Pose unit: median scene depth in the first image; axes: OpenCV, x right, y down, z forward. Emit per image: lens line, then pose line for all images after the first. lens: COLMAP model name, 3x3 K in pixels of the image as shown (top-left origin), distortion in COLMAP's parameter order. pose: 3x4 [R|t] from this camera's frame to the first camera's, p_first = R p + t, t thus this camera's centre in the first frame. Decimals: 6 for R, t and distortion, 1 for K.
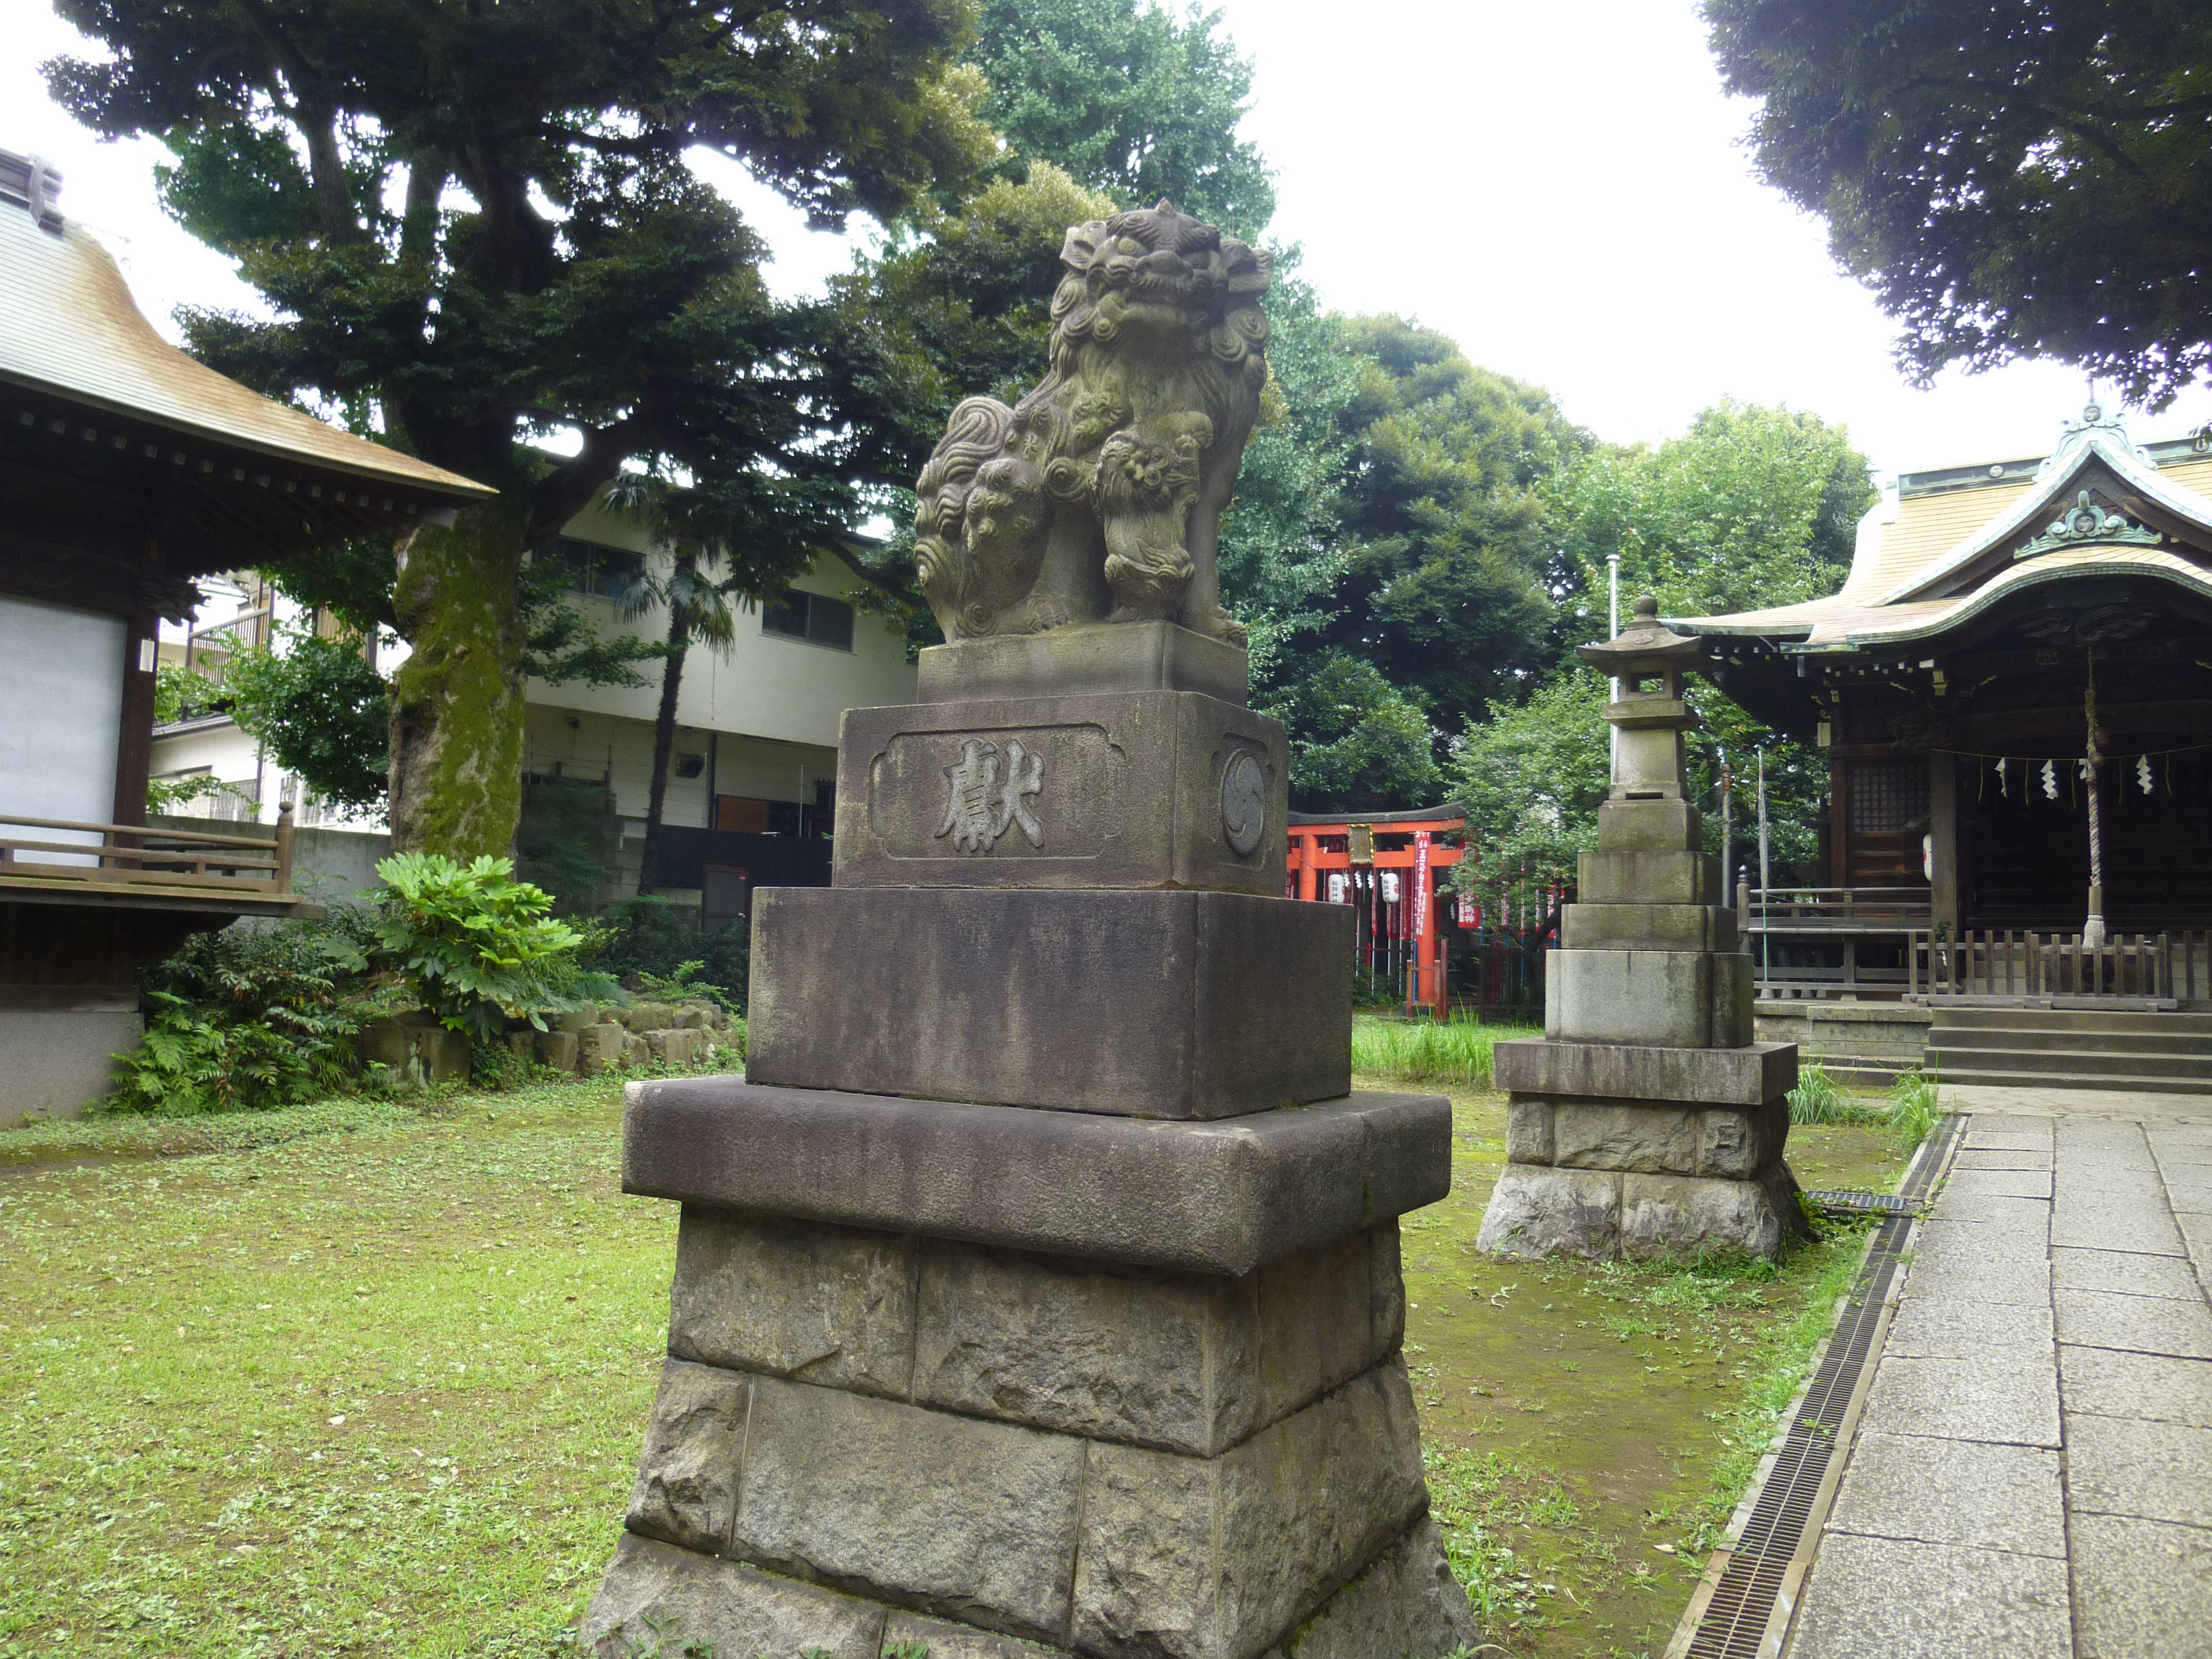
lens RADIAL K [[1657.4, 0, 1096.7], [0, 1657.4, 864.3], [0, 0, 1]] dist [-0.062303, 0.042475]
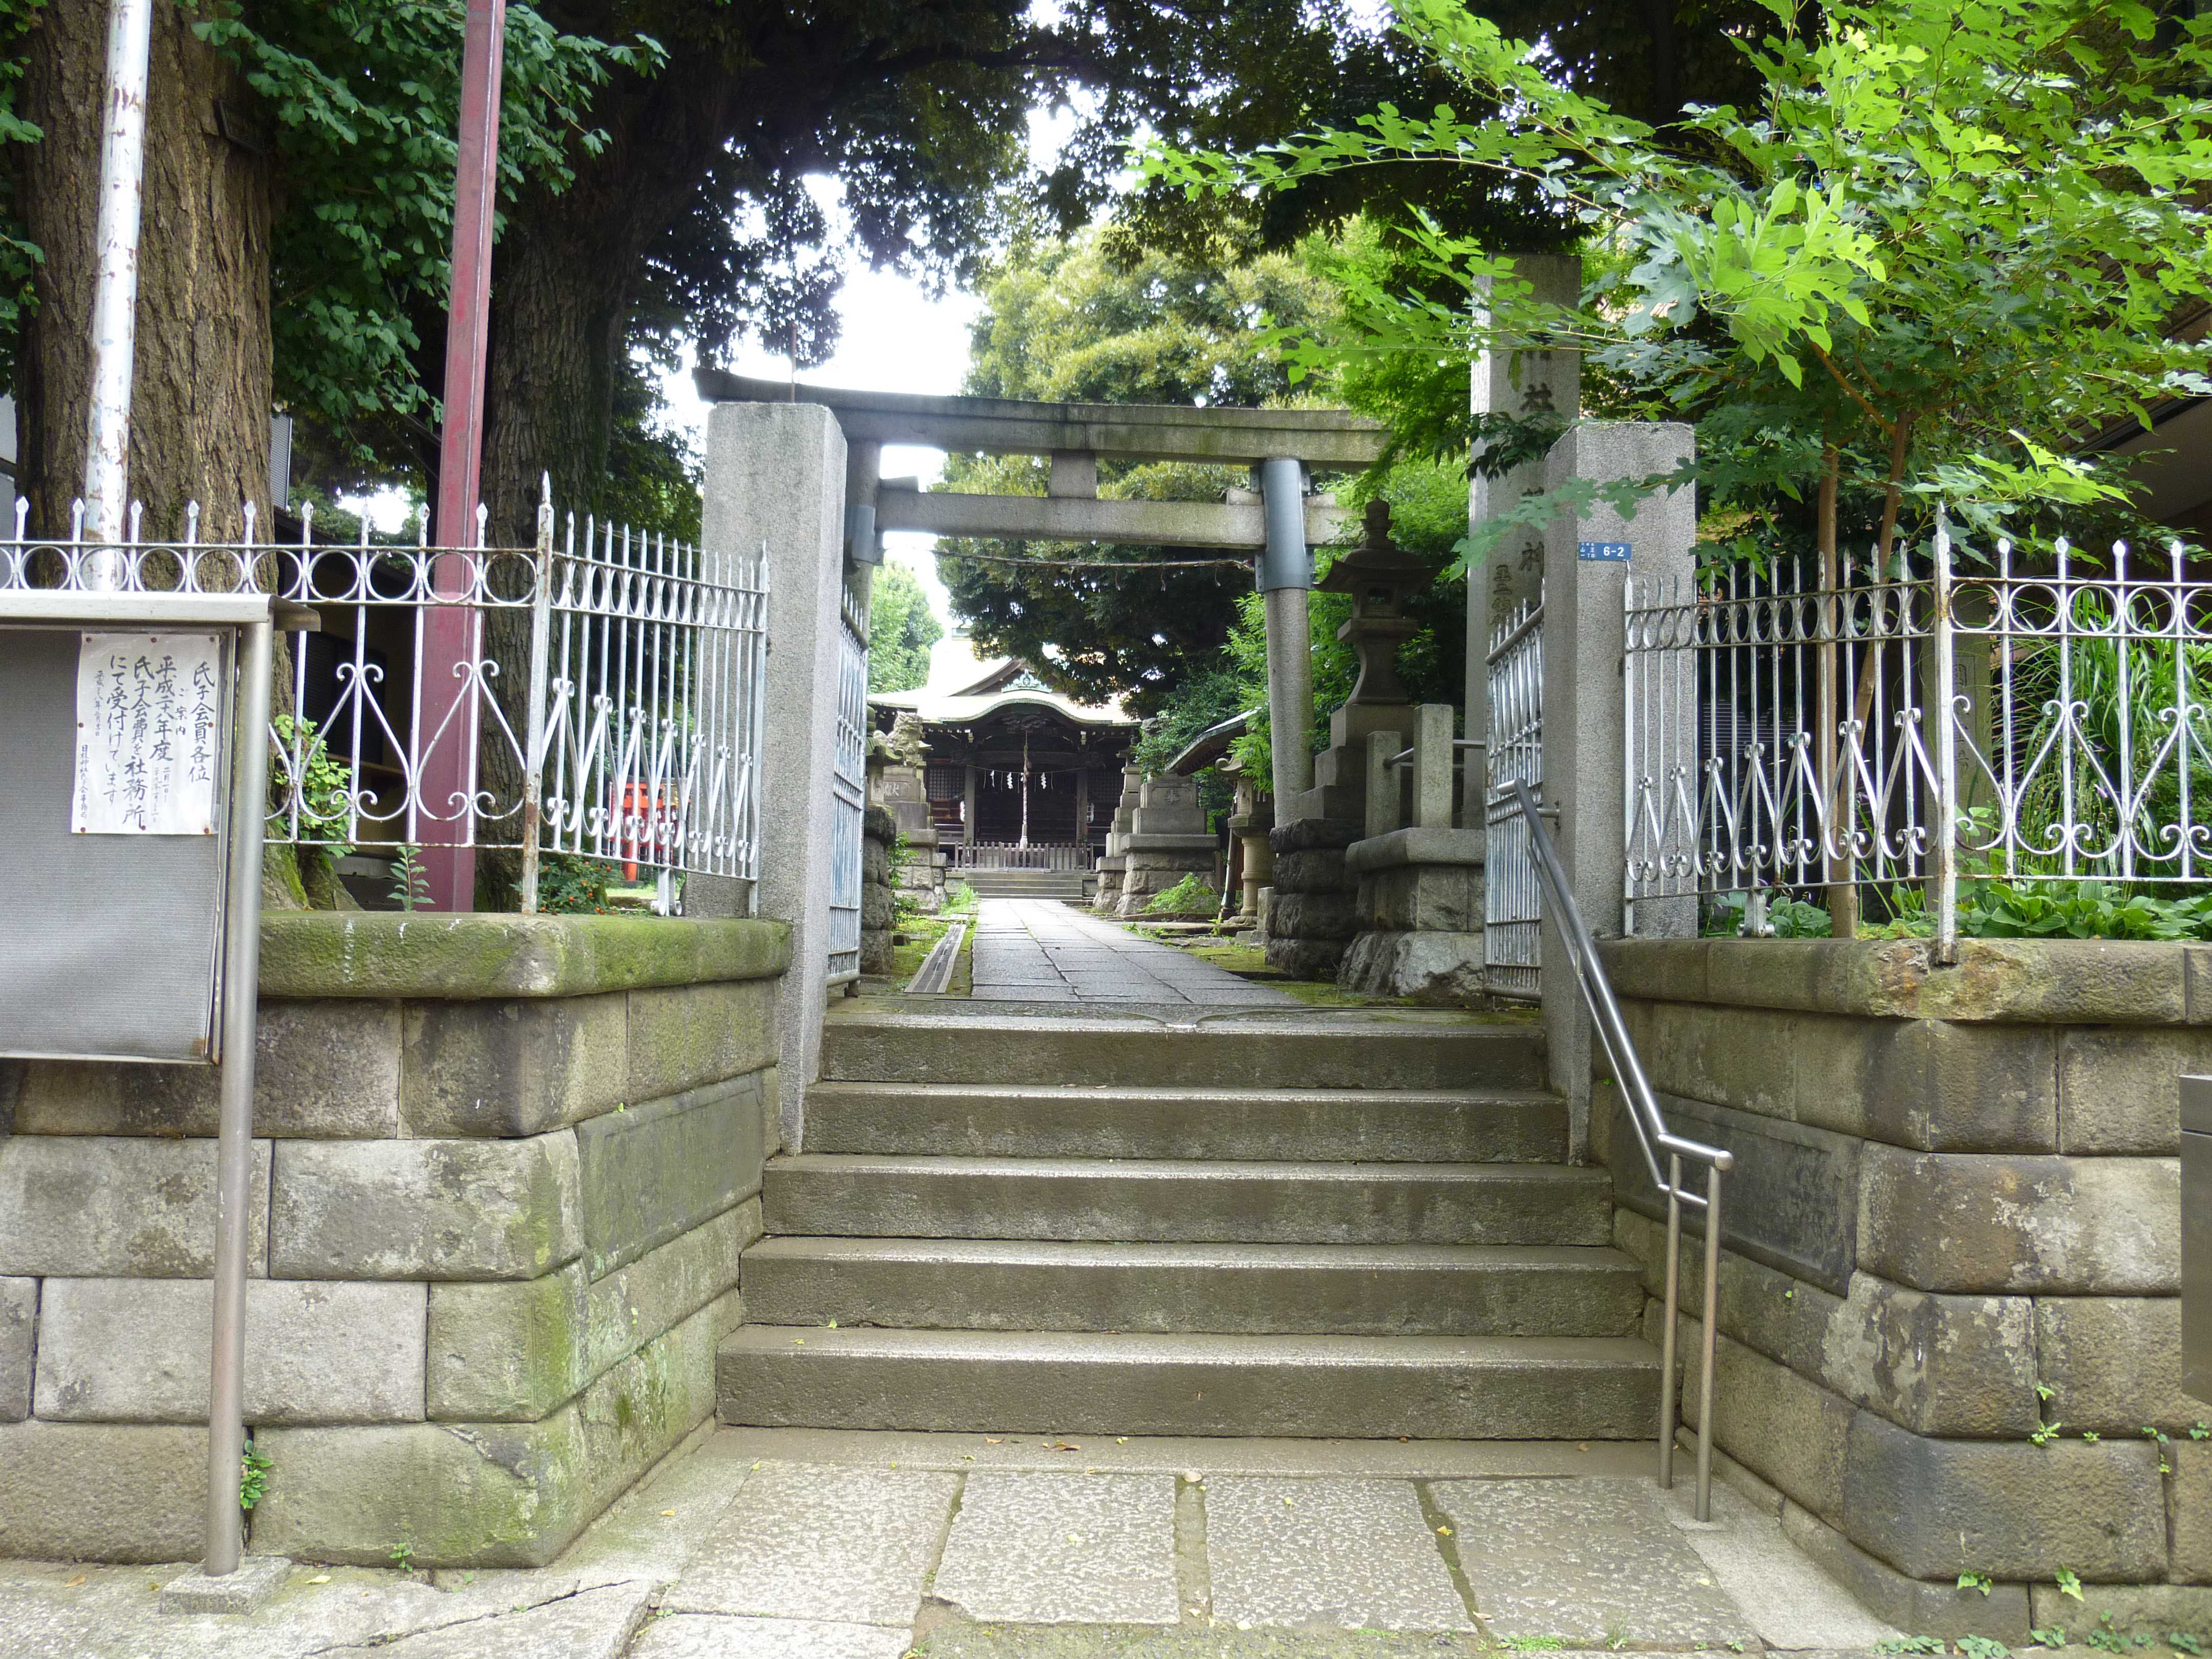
lens RADIAL K [[1657.4, 0, 1106.1], [0, 1657.4, 828.2], [0, 0, 1]] dist [-0.062303, 0.042475]
pose [[0.822103, 0.022343, 0.568901, -0.618933], [-0.038930, 0.999097, 0.017019, -0.024208], [-0.568007, -0.036139, 0.822230, -0.985263]]
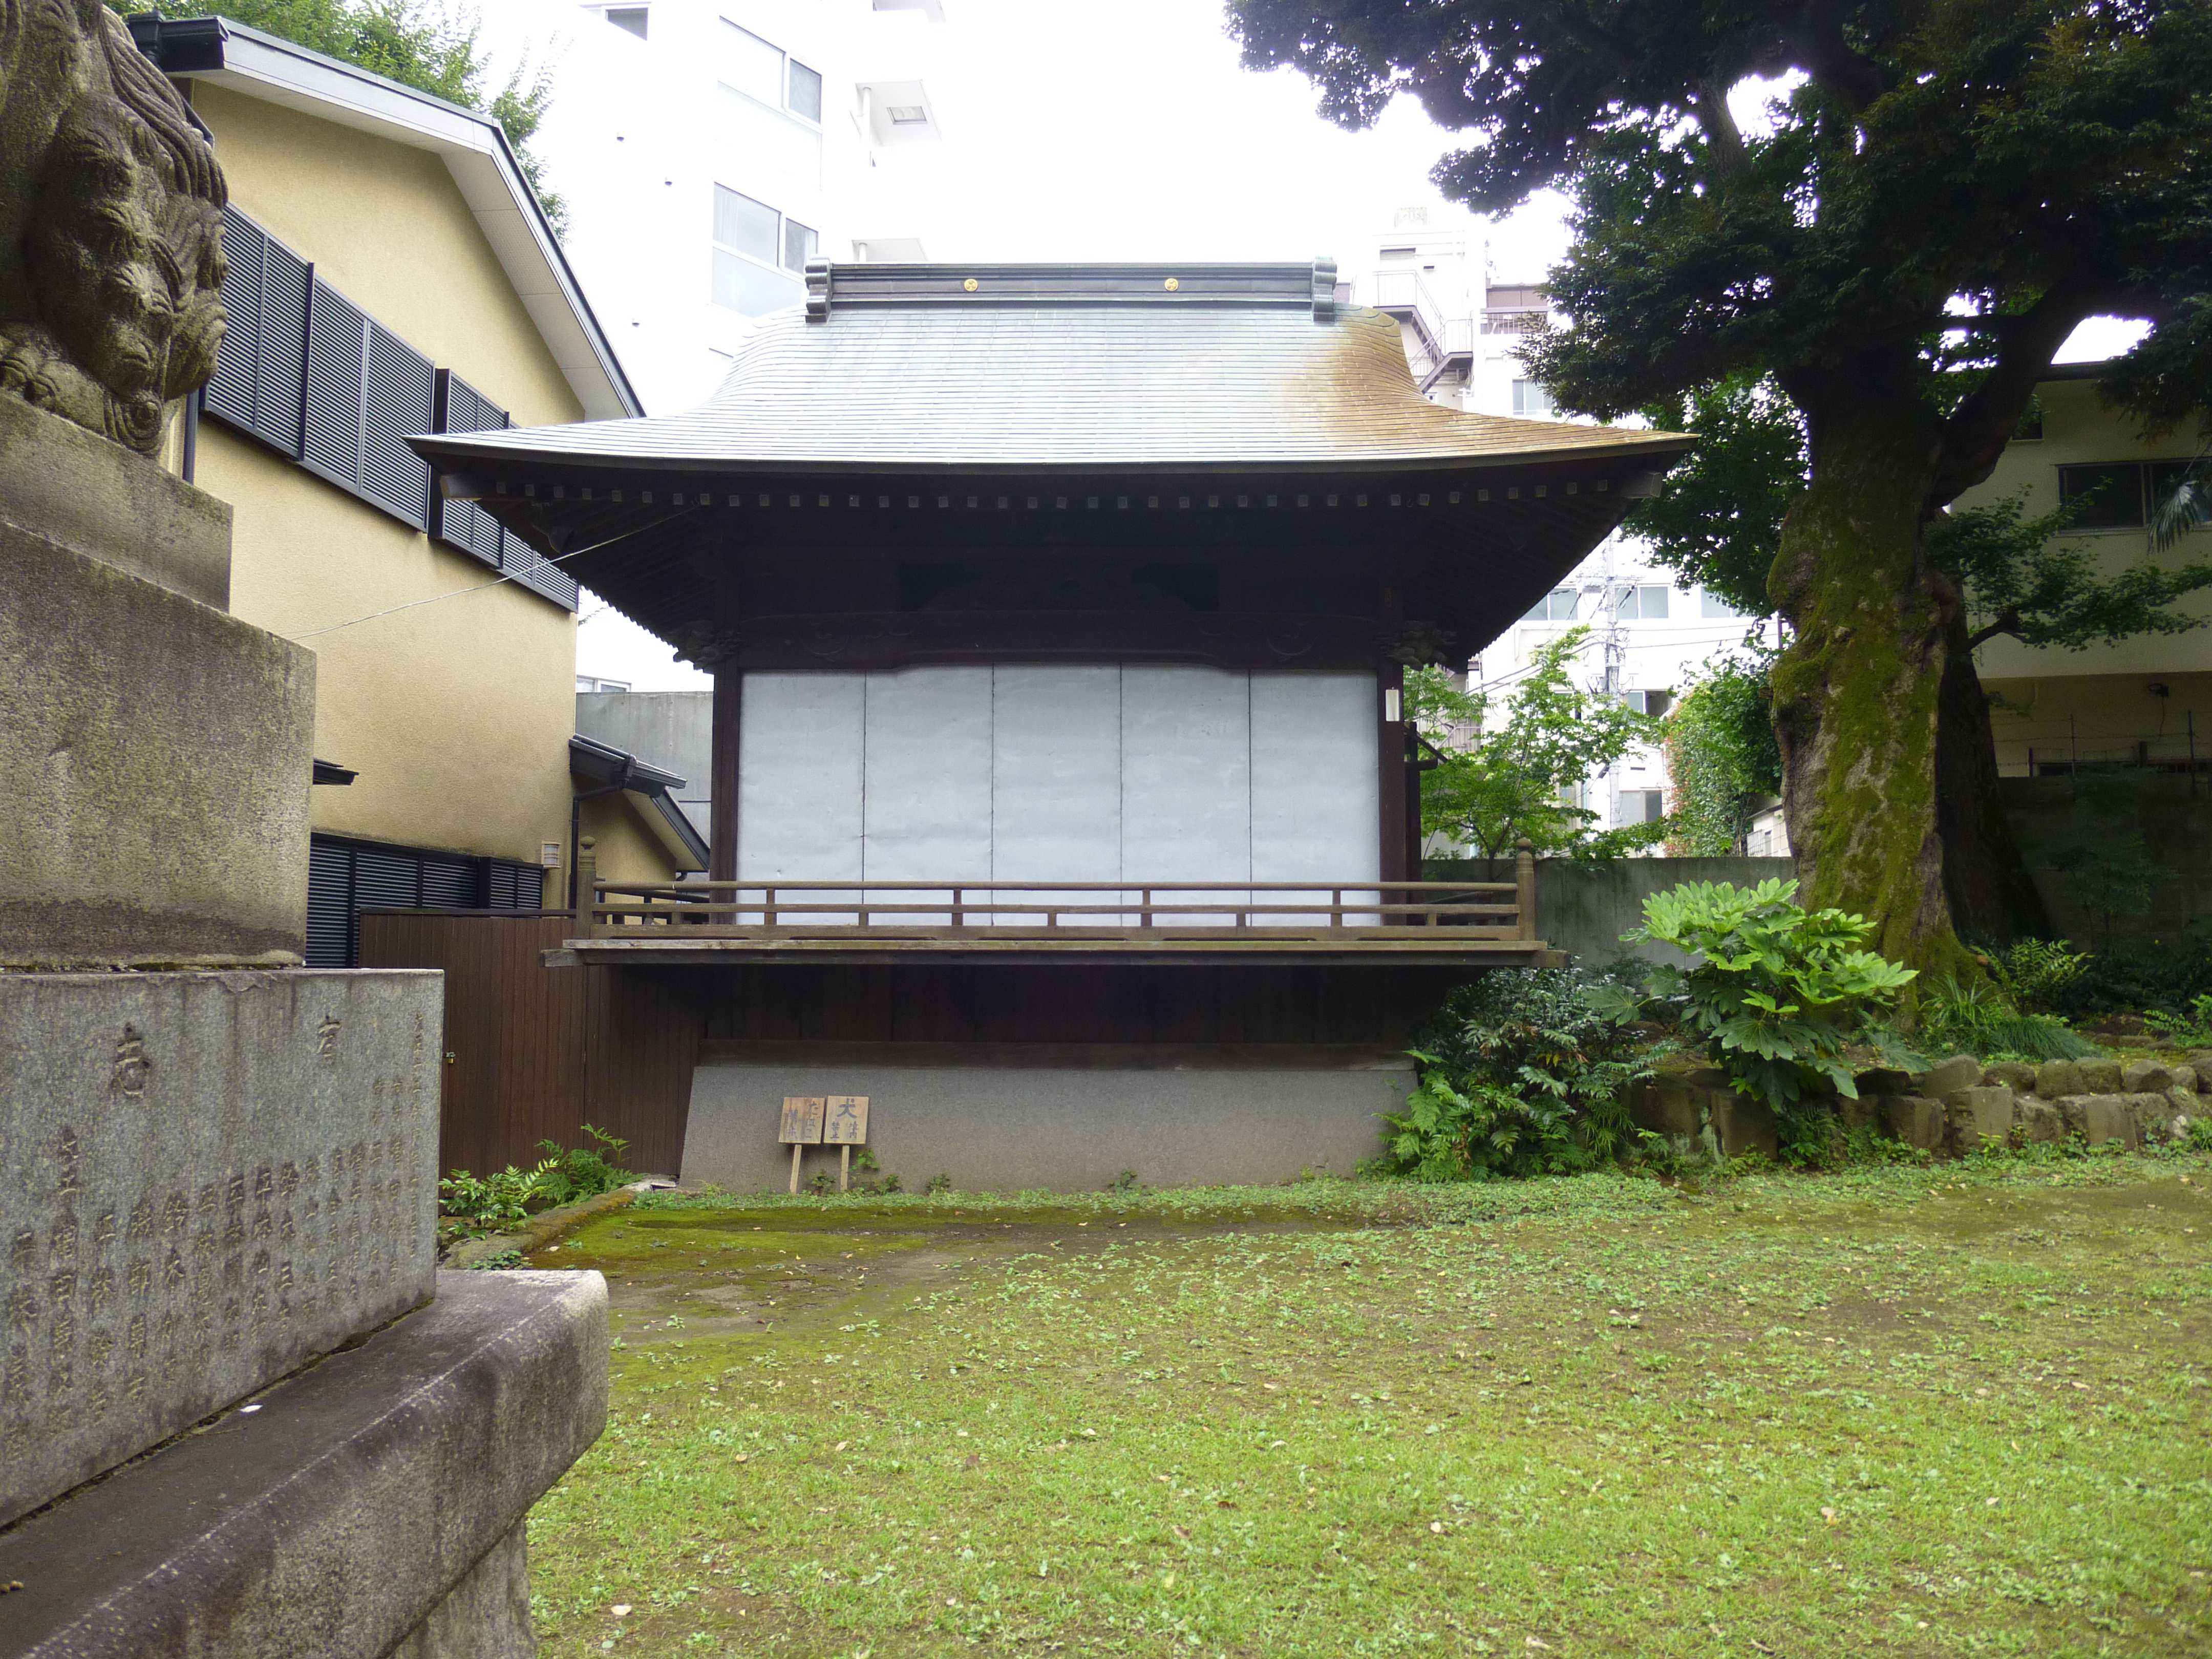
lens RADIAL K [[1657.4, 0, 1057.6], [0, 1657.4, 867.3], [0, 0, 1]] dist [-0.062303, 0.042475]
pose [[0.513630, -0.088490, -0.853436, 0.130067], [0.073220, 0.995560, -0.059159, 0.010797], [0.854882, -0.032103, 0.517829, 0.264495]]
